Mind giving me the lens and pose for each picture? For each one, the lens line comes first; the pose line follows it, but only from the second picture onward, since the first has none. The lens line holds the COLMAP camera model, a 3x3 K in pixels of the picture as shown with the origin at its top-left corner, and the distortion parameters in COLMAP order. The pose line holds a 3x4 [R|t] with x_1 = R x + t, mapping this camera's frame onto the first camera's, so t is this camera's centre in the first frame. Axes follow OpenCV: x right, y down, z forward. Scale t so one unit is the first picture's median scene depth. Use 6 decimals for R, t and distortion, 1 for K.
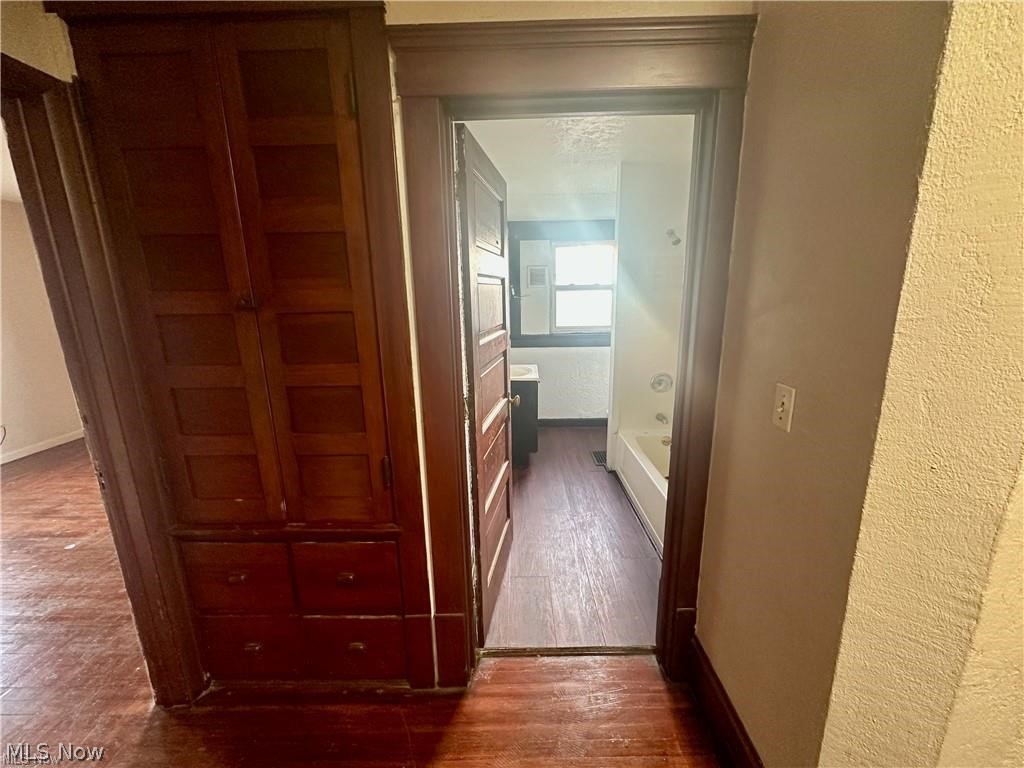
lens RADIAL K [[407.1, 0, 514.8], [0, 407.1, 386.0], [0, 0, 1]] dist [-0.001593, 0.000273]
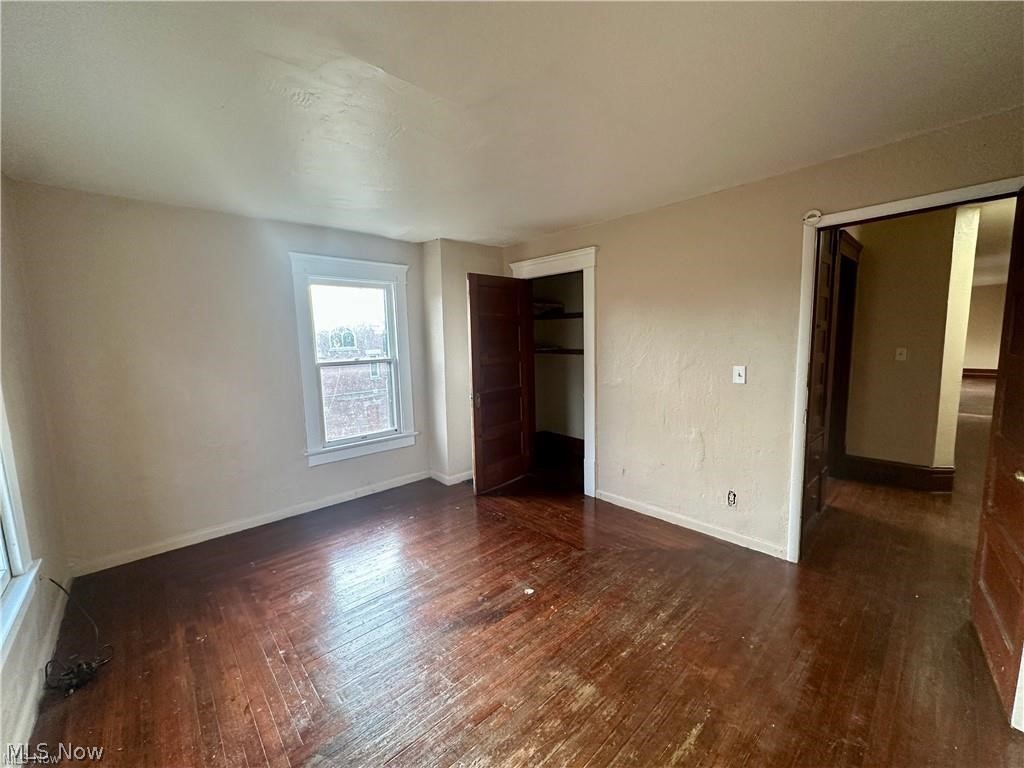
lens RADIAL K [[407.1, 0, 513.0], [0, 407.1, 383.4], [0, 0, 1]] dist [-0.001593, 0.000273]
pose [[0.732726, -0.084913, 0.675206, -1.528363], [0.168091, 0.984024, -0.058661, -0.022676], [-0.659438, 0.156479, 0.735293, 0.235929]]
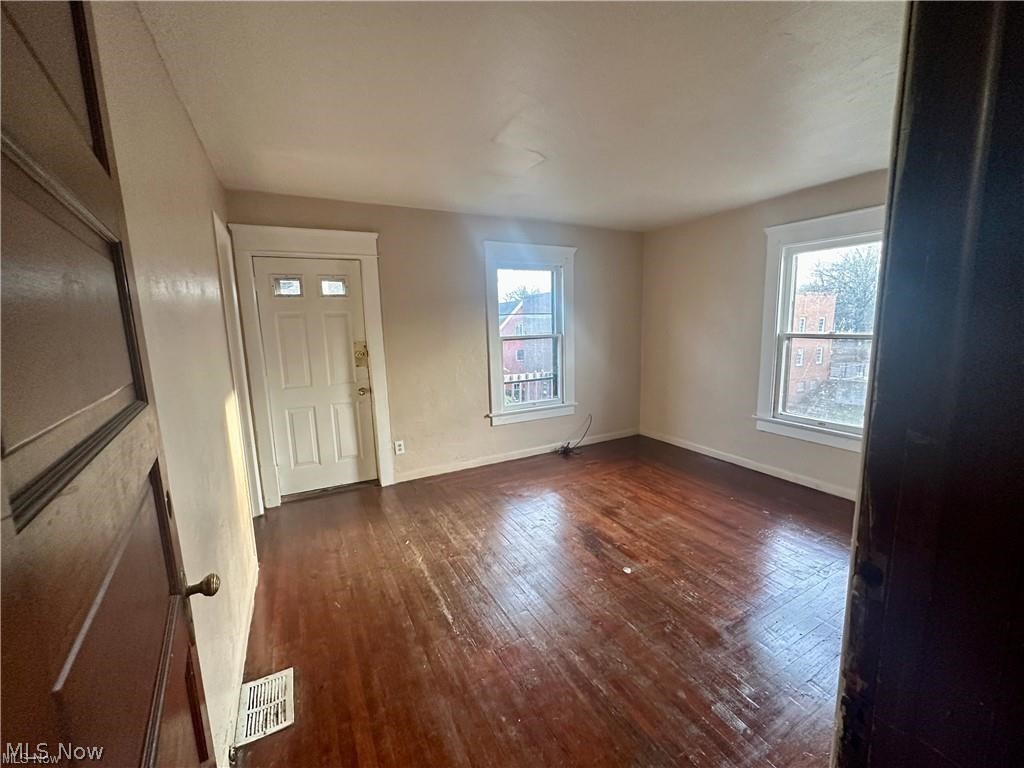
lens RADIAL K [[407.1, 0, 515.2], [0, 407.1, 383.7], [0, 0, 1]] dist [-0.001593, 0.000273]
pose [[0.485052, 0.133101, -0.864297, -0.419351], [-0.178325, 0.982636, 0.051247, -0.024381], [0.856110, 0.129268, 0.500365, 0.230500]]
